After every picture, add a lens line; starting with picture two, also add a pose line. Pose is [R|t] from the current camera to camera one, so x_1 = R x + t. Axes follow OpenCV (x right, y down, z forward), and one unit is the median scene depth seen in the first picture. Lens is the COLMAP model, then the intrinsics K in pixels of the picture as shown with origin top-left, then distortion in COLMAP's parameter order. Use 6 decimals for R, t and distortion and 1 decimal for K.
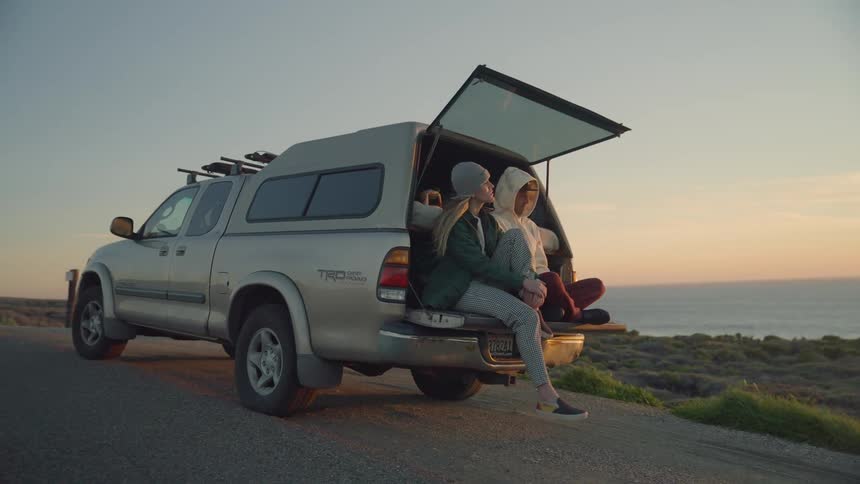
lens RADIAL K [[946.3, 0, 429.9], [0, 946.3, 243.3], [0, 0, 1]] dist [0.126921, 0.000000]
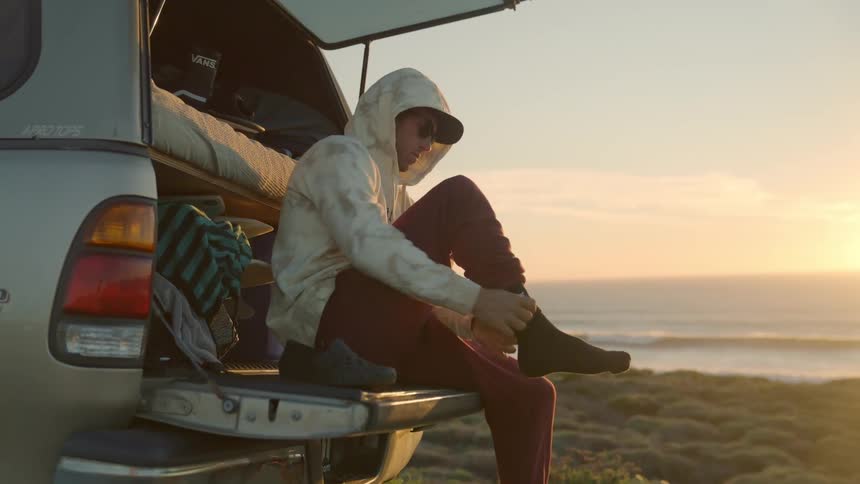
lens RADIAL K [[946.3, 0, 430.1], [0, 946.3, 240.4], [0, 0, 1]] dist [0.126921, 0.000000]
pose [[0.842627, 0.026948, 0.537823, -0.123383], [-0.026958, 0.999606, -0.007849, 0.019027], [-0.537822, -0.007885, 0.843021, 0.661240]]
